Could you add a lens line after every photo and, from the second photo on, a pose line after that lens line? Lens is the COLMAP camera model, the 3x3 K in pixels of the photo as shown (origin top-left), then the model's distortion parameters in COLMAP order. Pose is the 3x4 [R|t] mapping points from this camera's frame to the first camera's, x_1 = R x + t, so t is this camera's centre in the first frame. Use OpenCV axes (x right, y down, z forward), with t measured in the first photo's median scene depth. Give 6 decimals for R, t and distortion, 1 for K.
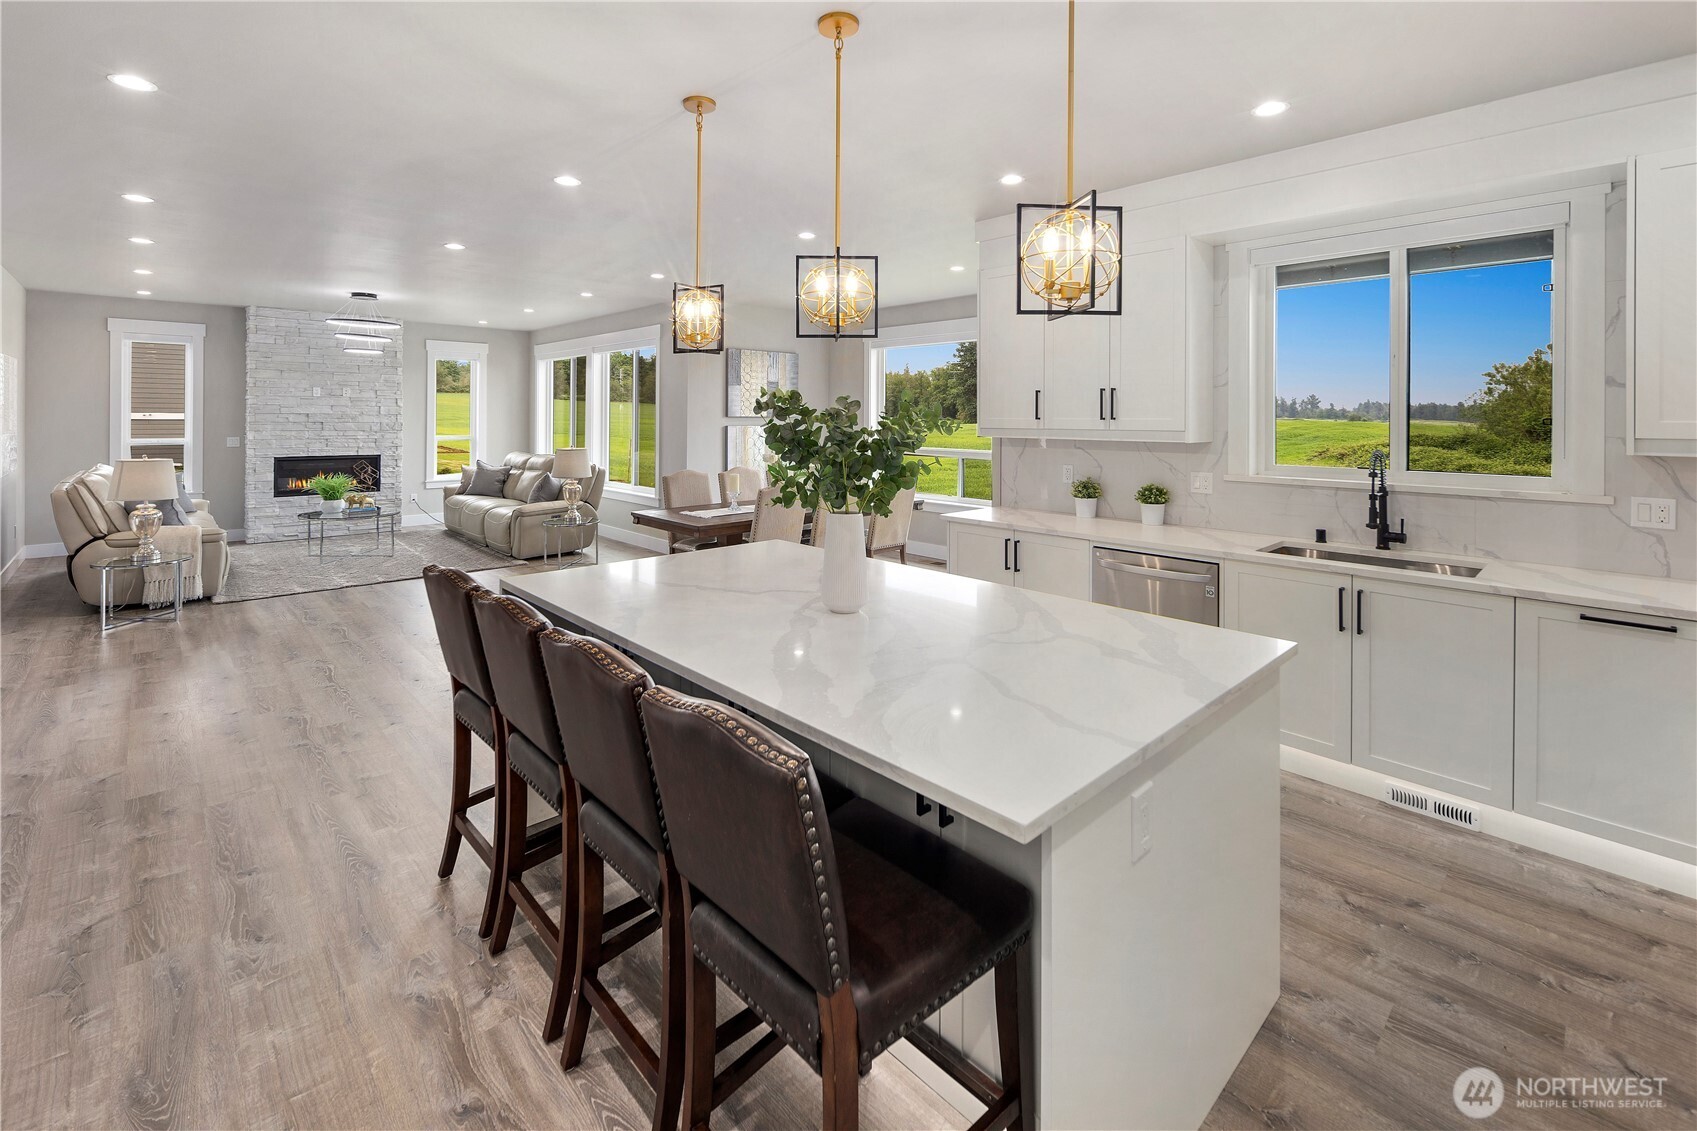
lens RADIAL K [[739.7, 0, 848.5], [0, 739.7, 417.7], [0, 0, 1]] dist [0.009902, -0.004226]
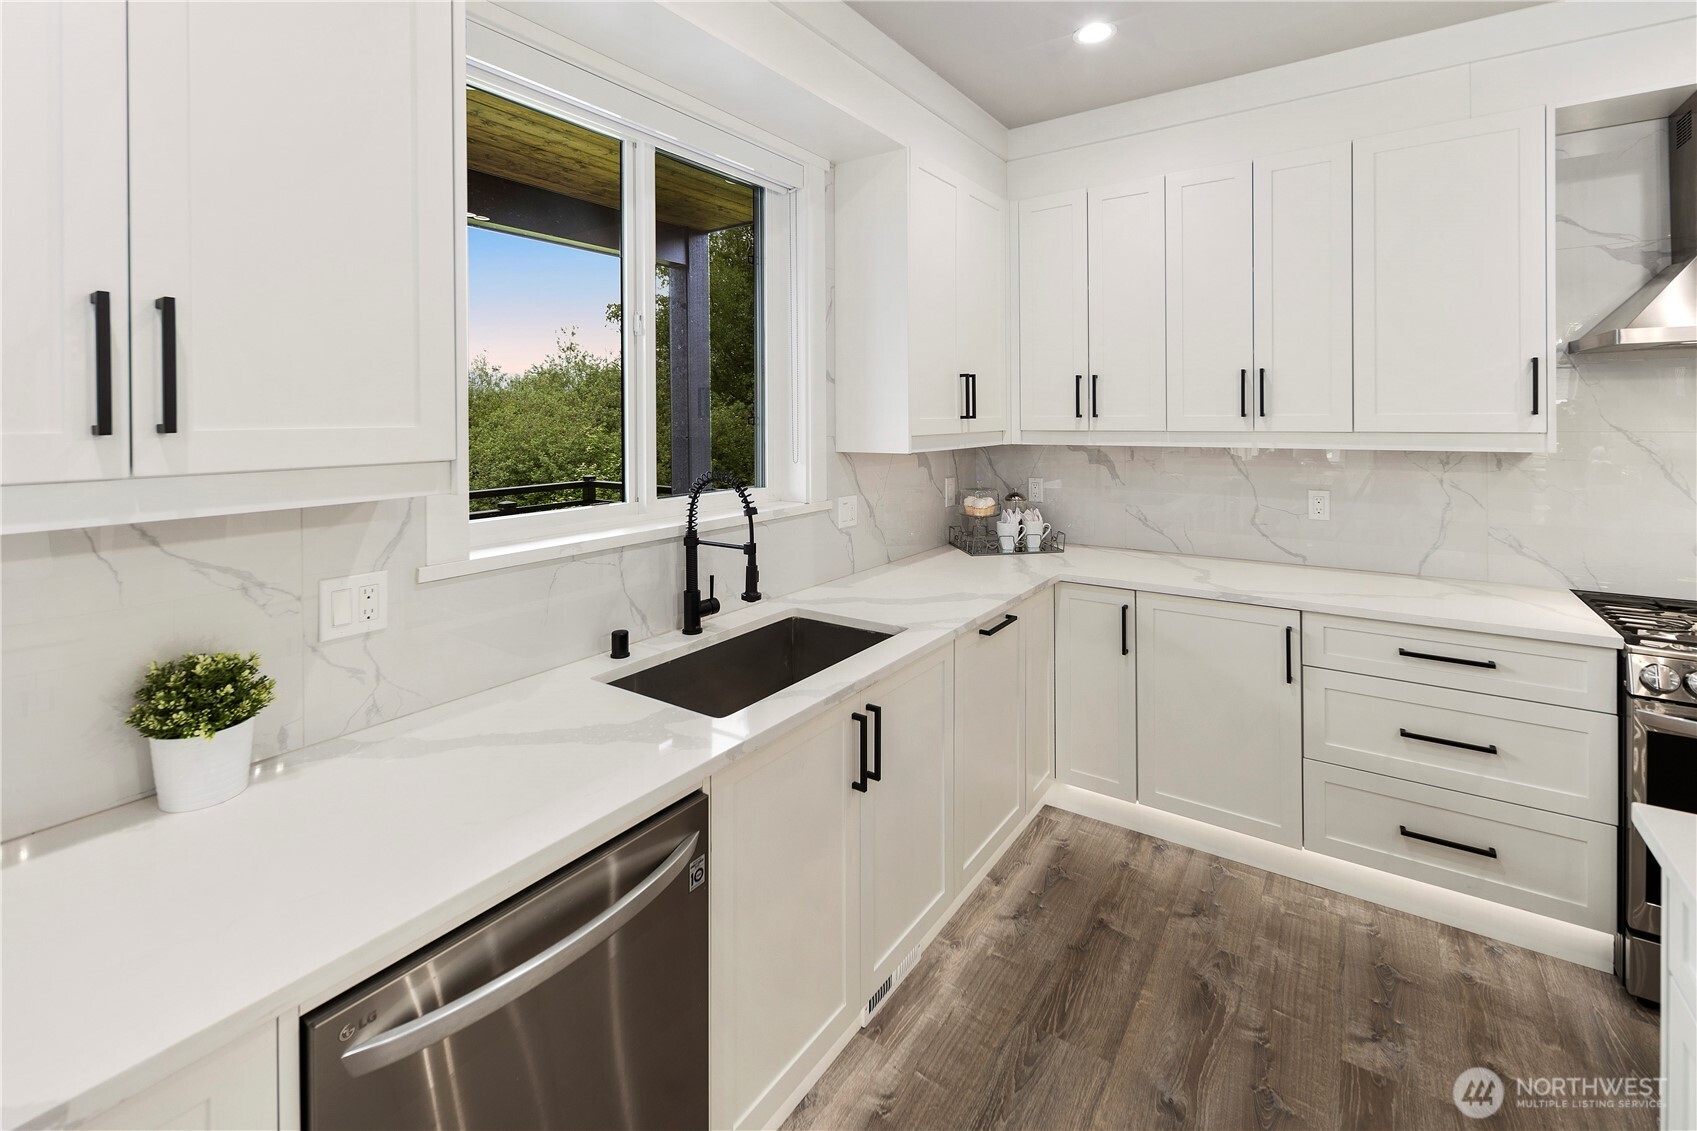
lens RADIAL K [[739.7, 0, 844.7], [0, 739.7, 422.8], [0, 0, 1]] dist [0.009902, -0.004226]
pose [[-0.204638, -0.010118, 0.978786, 0.081686], [0.006736, 0.999908, 0.011745, -0.001396], [-0.978815, 0.008996, -0.204551, 0.815418]]
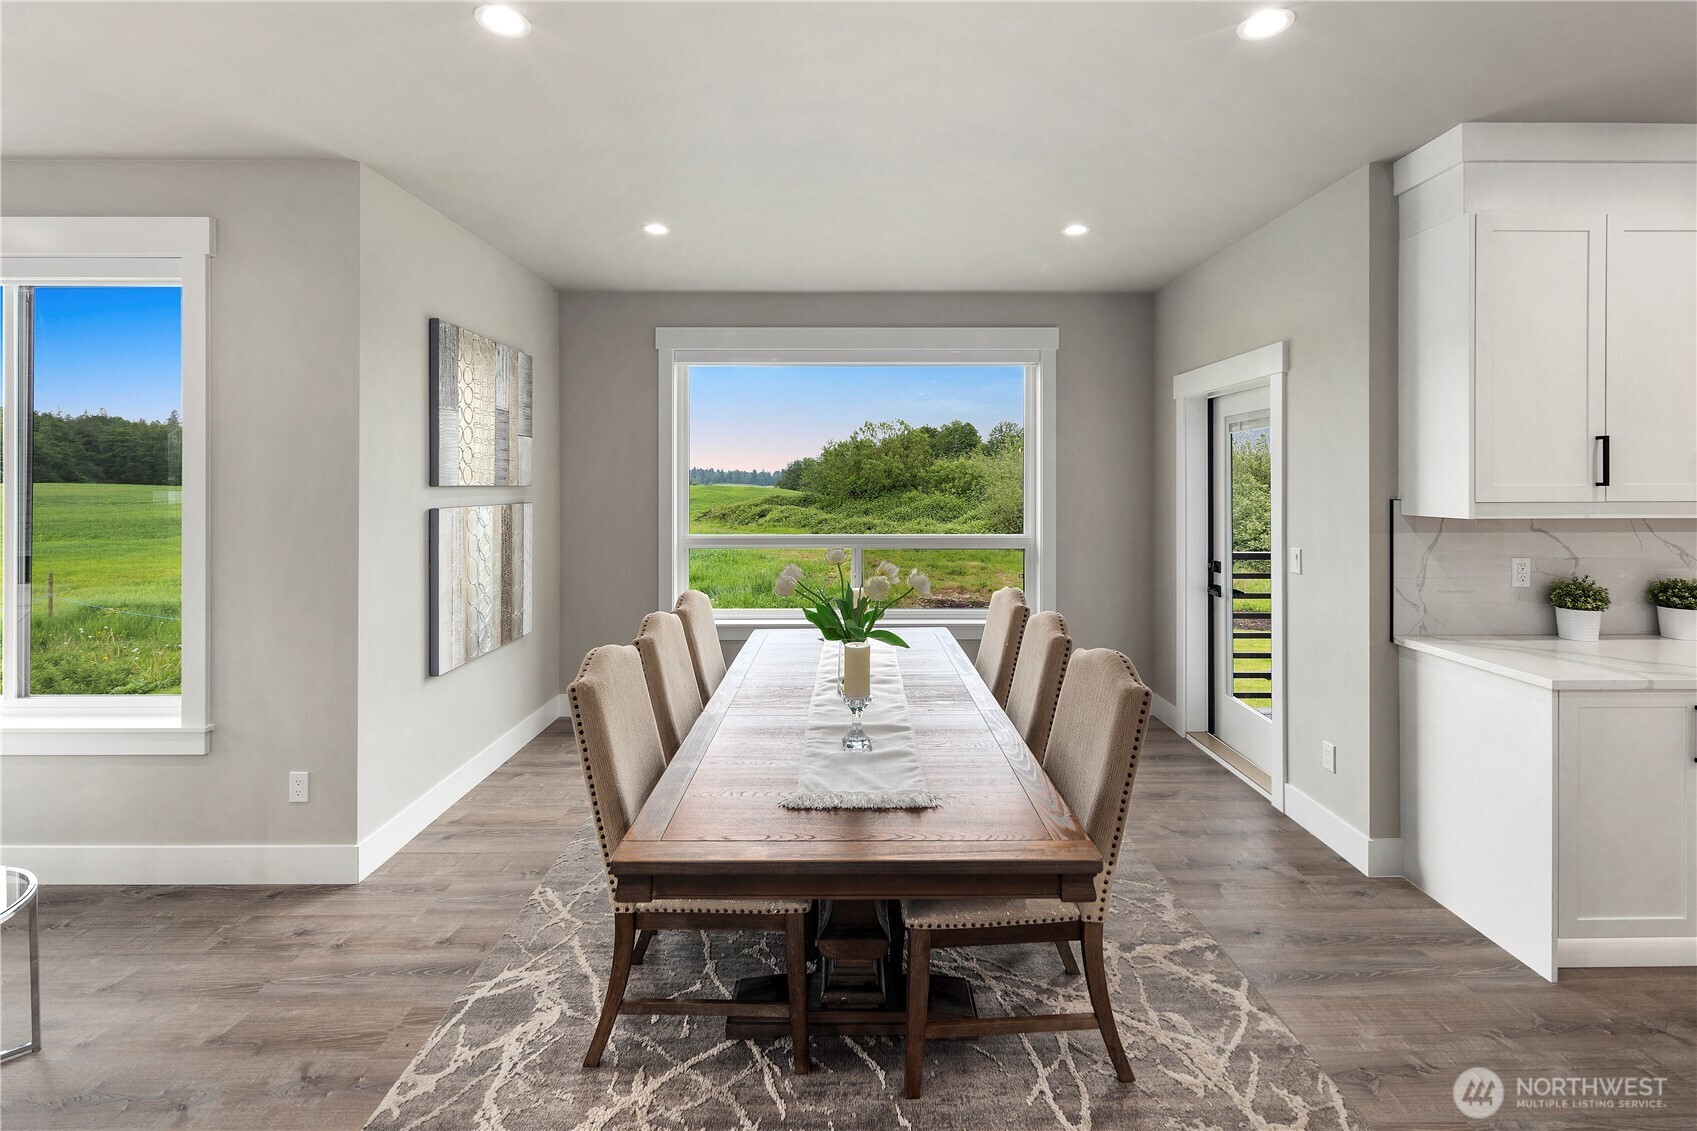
lens RADIAL K [[739.7, 0, 850.9], [0, 739.7, 483.3], [0, 0, 1]] dist [0.009902, -0.004226]
pose [[0.678751, -0.005884, 0.734345, -0.609184], [0.005678, 0.999980, 0.002764, -0.004751], [-0.734347, 0.002294, 0.678771, 1.095580]]
